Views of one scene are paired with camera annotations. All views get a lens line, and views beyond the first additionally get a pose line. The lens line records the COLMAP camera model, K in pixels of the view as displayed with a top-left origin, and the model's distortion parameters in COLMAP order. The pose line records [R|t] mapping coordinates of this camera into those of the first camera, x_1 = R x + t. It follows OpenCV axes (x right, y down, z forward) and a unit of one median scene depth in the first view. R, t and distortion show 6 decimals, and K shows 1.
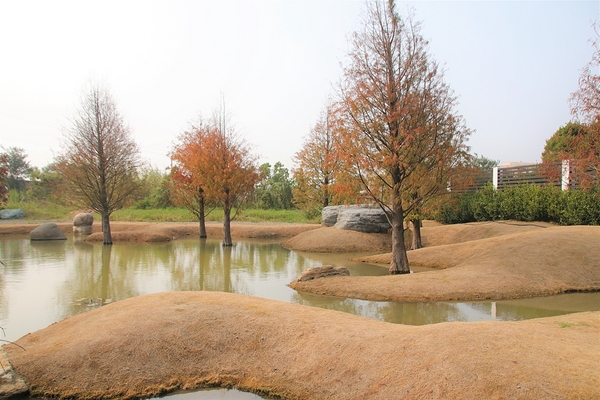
lens RADIAL K [[492.2, 0, 300.0], [0, 492.2, 200.0], [0, 0, 1]] dist [-0.143563, 0.120251]
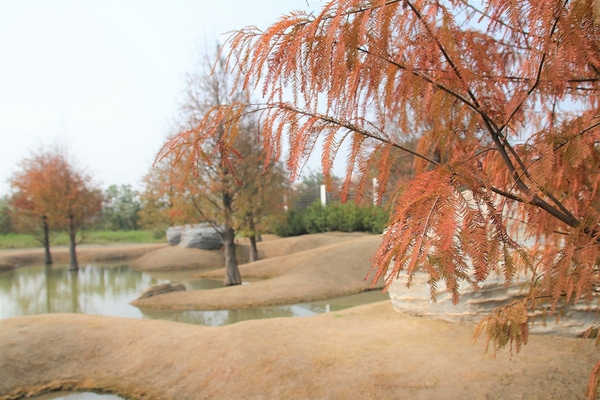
lens RADIAL K [[491.8, 0, 304.6], [0, 491.8, 199.6], [0, 0, 1]] dist [-0.147204, 0.118862]
pose [[0.955664, -0.034274, 0.292459, 0.035534], [0.042330, 0.998877, -0.021261, -0.016855], [-0.291402, 0.032698, 0.956042, -0.131730]]
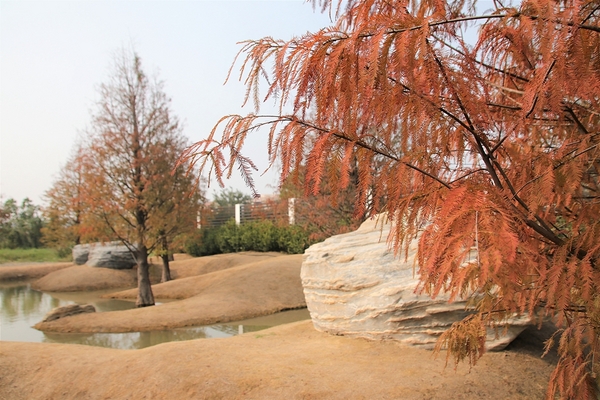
lens RADIAL K [[492.2, 0, 300.0], [0, 492.2, 200.0], [0, 0, 1]] dist [-0.143563, 0.120251]
pose [[0.891062, -0.002416, 0.453875, 0.020727], [0.030451, 0.998051, -0.054469, -0.016616], [-0.452859, 0.062357, 0.889399, -0.125321]]
